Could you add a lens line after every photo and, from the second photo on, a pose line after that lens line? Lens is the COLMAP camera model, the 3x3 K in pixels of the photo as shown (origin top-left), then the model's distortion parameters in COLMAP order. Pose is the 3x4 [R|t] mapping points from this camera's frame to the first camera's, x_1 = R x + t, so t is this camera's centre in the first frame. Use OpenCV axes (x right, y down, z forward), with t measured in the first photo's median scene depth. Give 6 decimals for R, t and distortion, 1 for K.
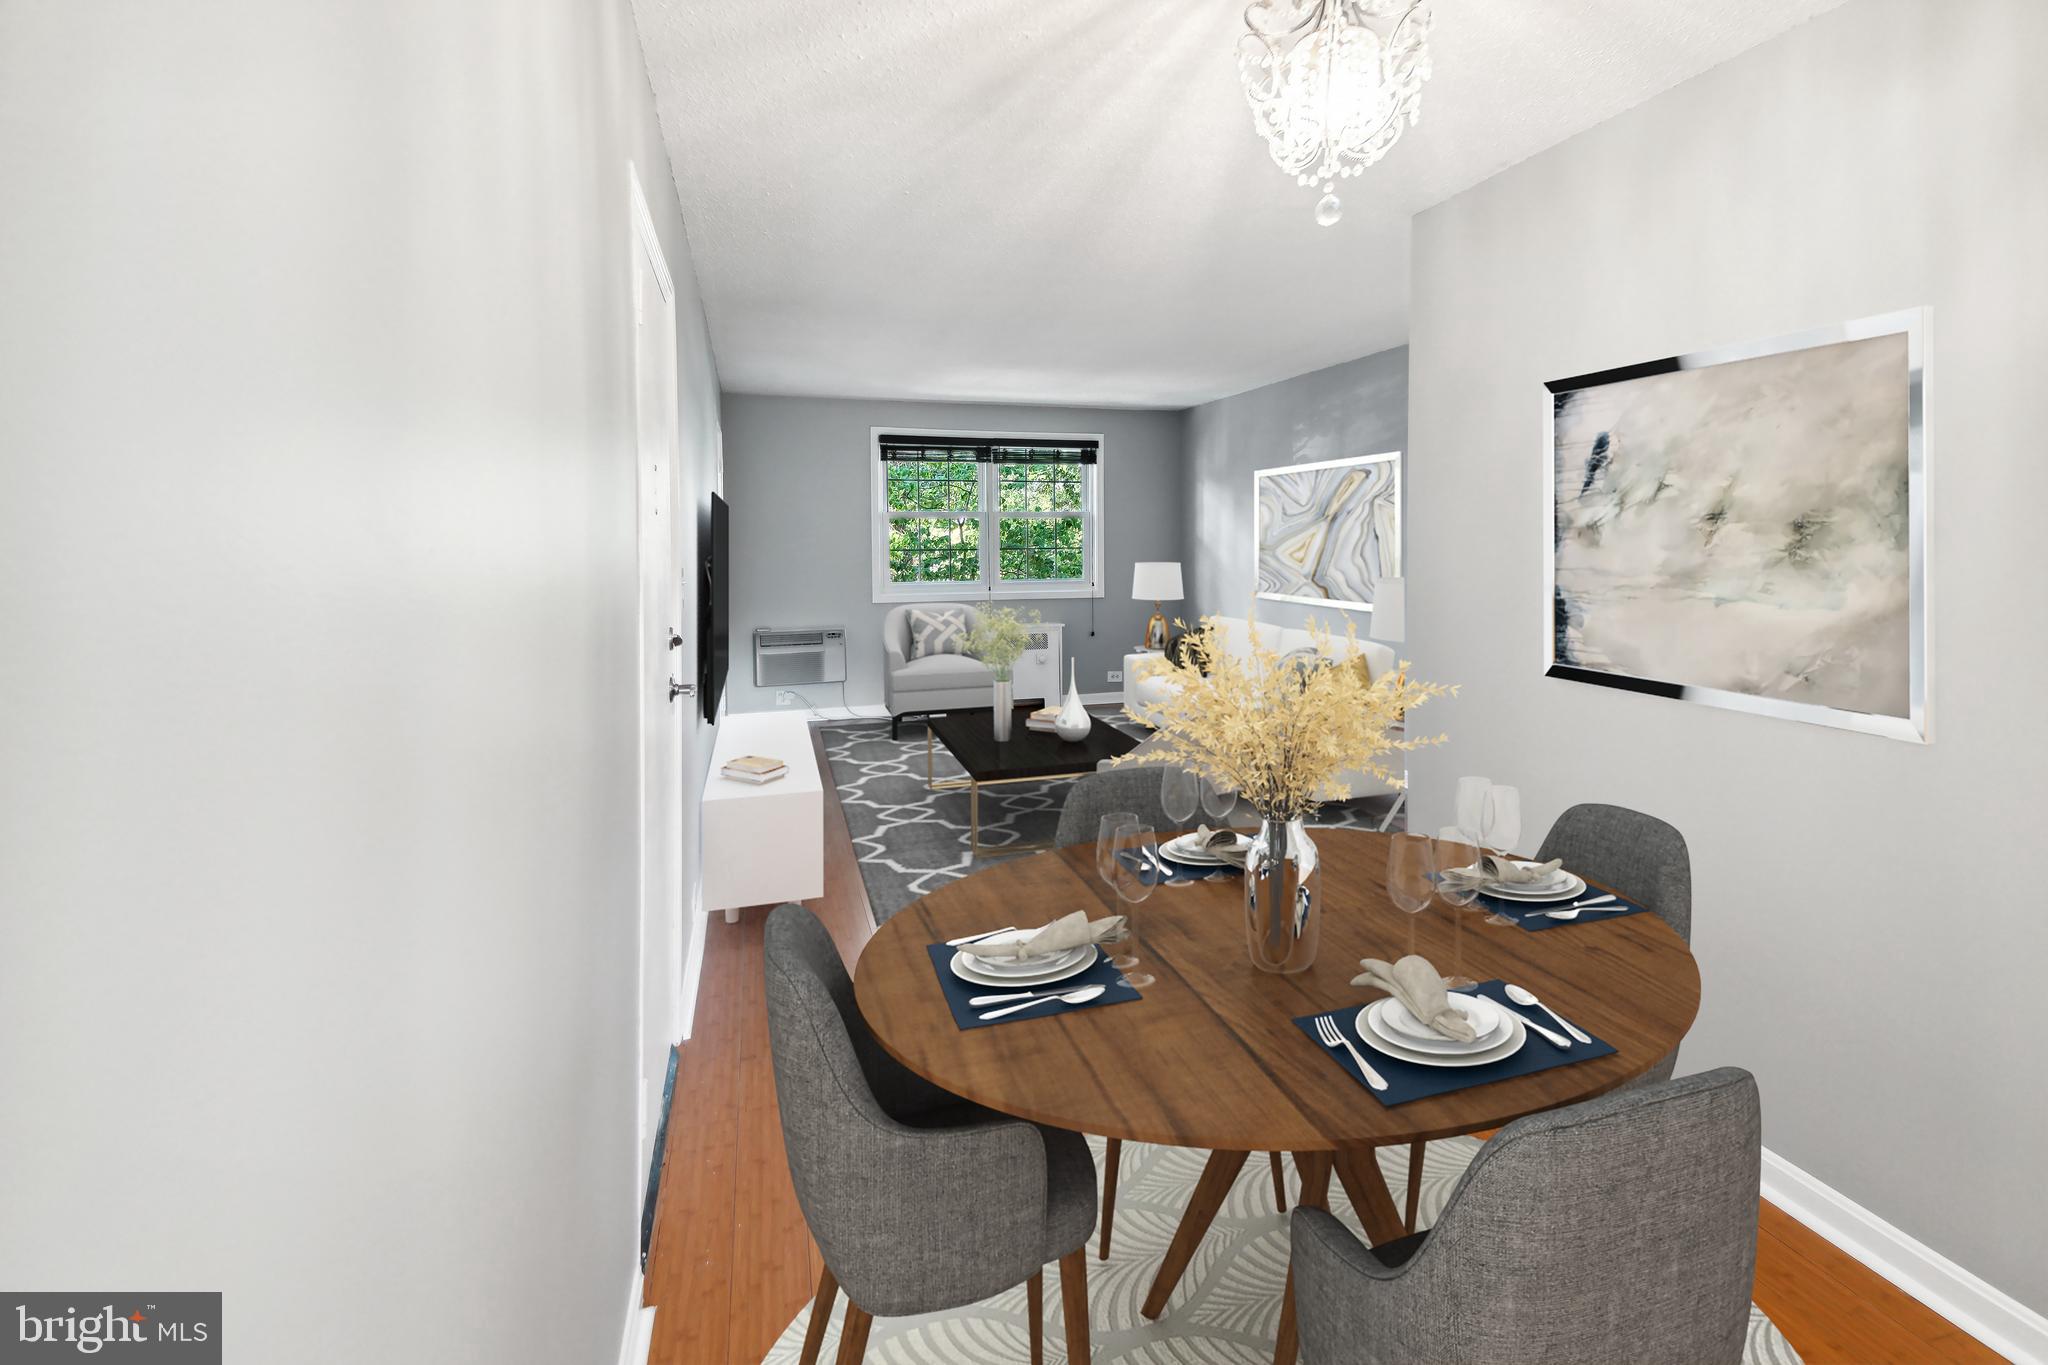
lens RADIAL K [[1058.6, 0, 1023.1], [0, 1058.6, 633.7], [0, 0, 1]] dist [0.028034, -0.000059]
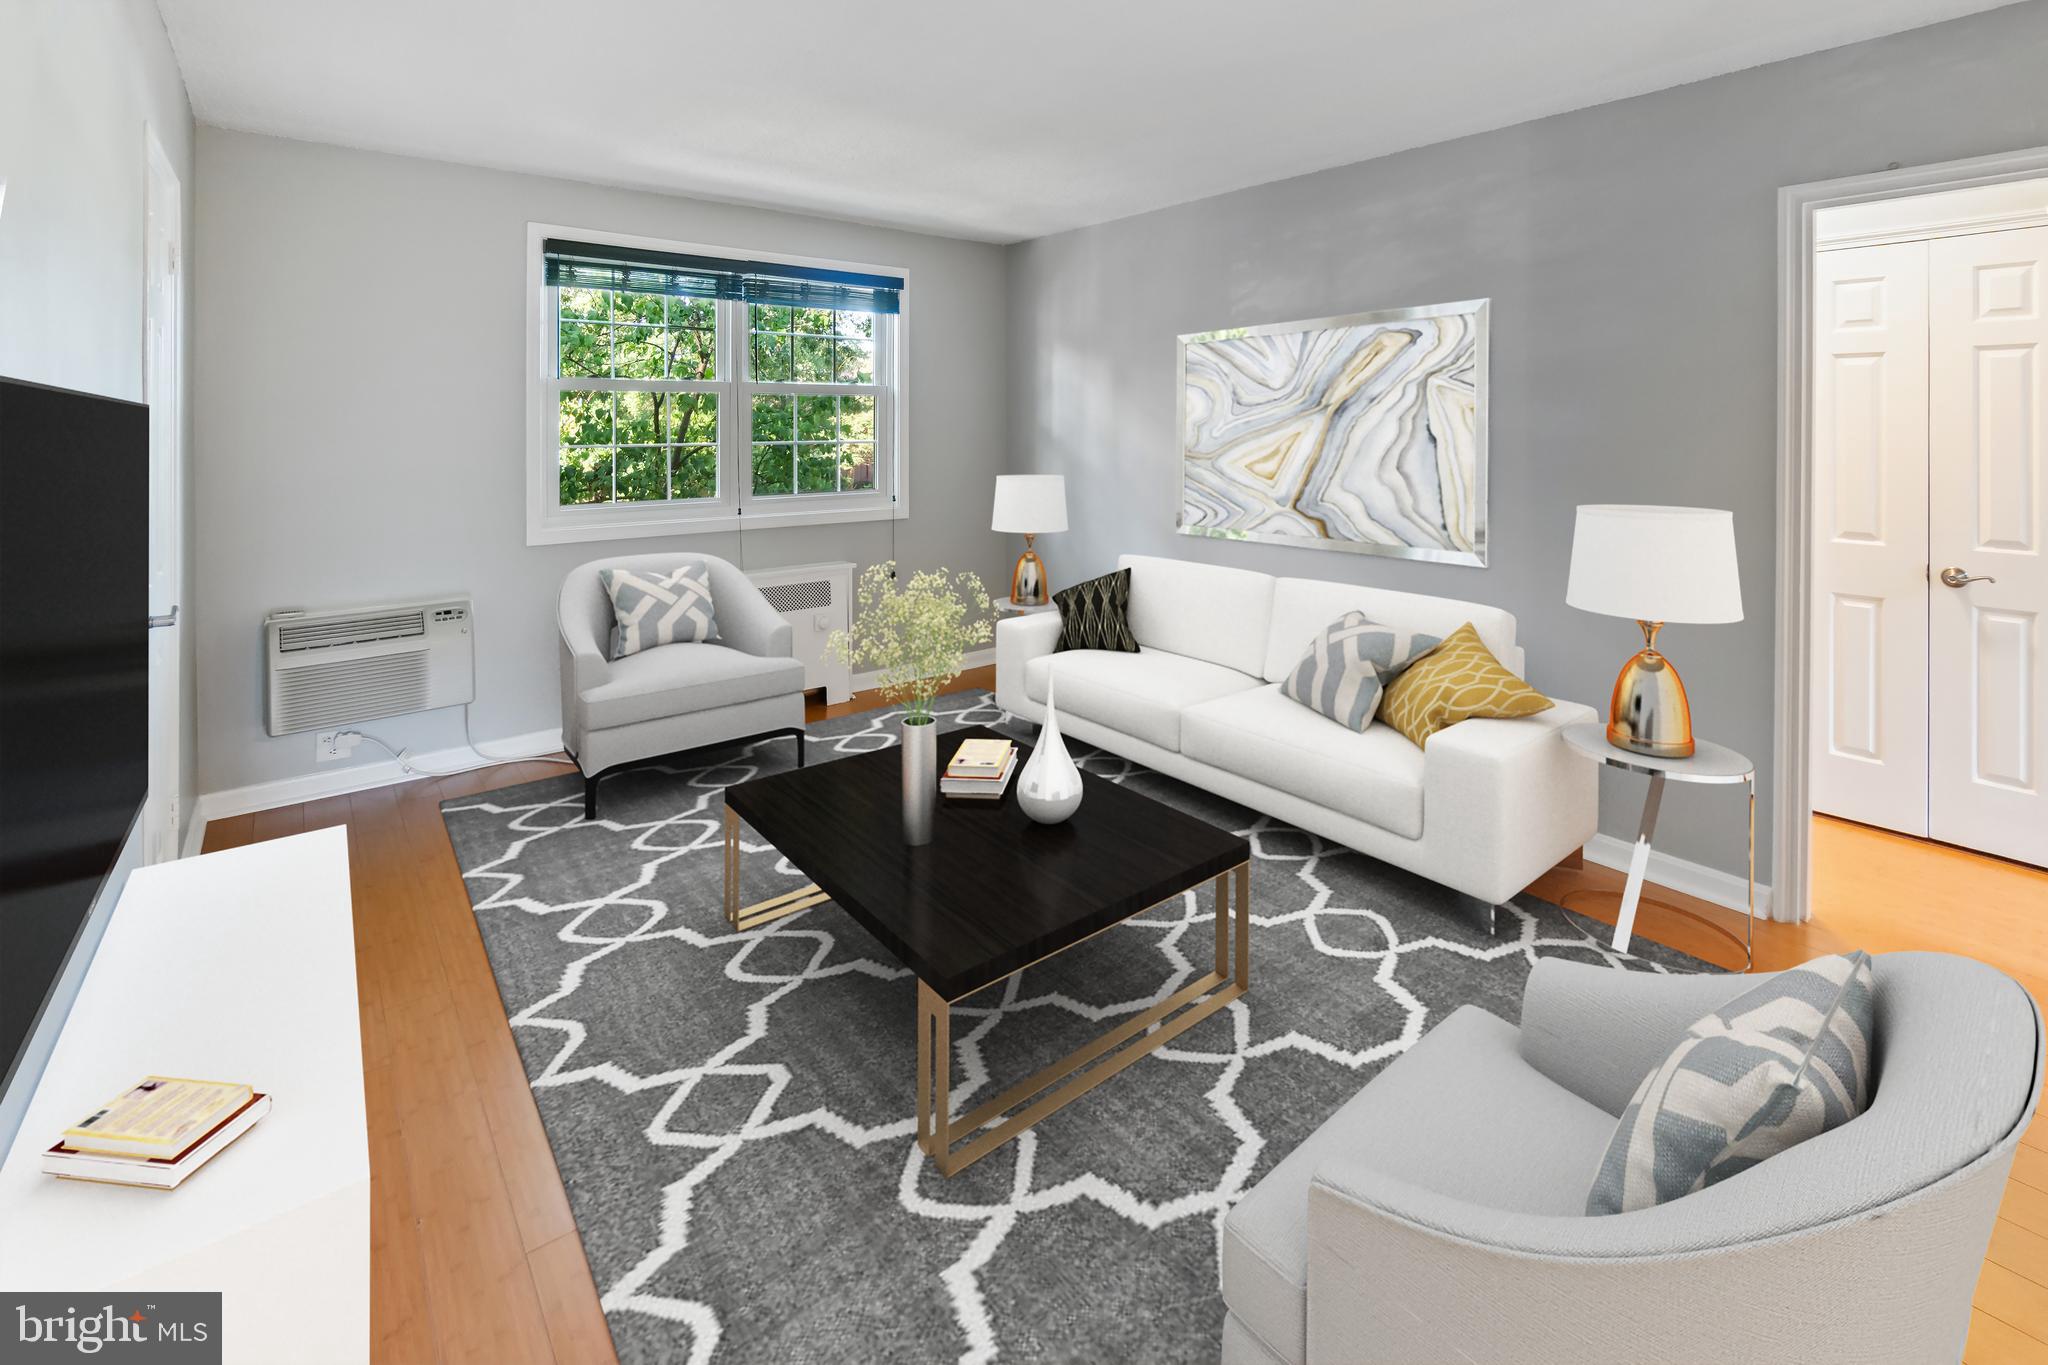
lens RADIAL K [[1058.6, 0, 1023.1], [0, 1058.6, 633.7], [0, 0, 1]] dist [0.028034, -0.000059]
pose [[0.936348, -0.055970, 0.346583, -0.098917], [0.024040, 0.995115, 0.095753, -0.036776], [-0.350249, -0.081326, 0.933119, 0.418948]]
